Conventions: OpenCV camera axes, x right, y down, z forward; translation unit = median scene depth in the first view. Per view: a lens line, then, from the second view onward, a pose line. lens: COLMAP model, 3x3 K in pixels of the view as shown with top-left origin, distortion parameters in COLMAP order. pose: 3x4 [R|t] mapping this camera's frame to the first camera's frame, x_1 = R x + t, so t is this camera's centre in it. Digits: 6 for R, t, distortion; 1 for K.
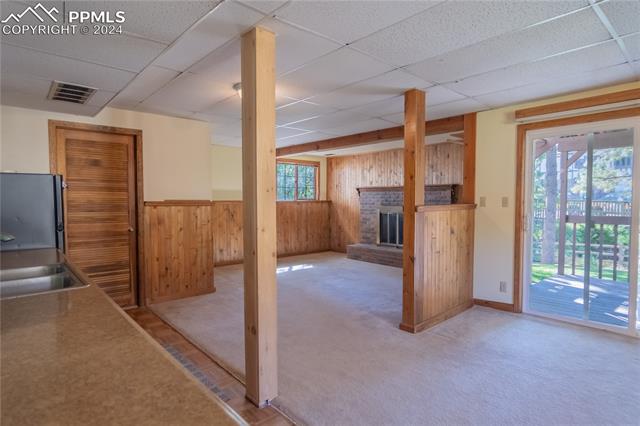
lens RADIAL K [[350.5, 0, 317.6], [0, 350.5, 213.8], [0, 0, 1]] dist [0.000064, 0.002090]
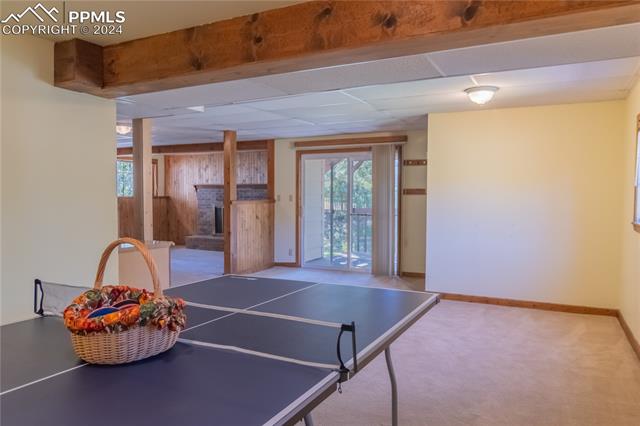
lens RADIAL K [[466.3, 0, 317.6], [0, 466.3, 213.6], [0, 0, 1]] dist [-0.010750, -0.000754]
pose [[0.932773, -0.010277, 0.360318, -0.060007], [0.009409, 0.999947, 0.004162, 0.015212], [-0.360342, -0.000491, 0.932820, -0.551995]]
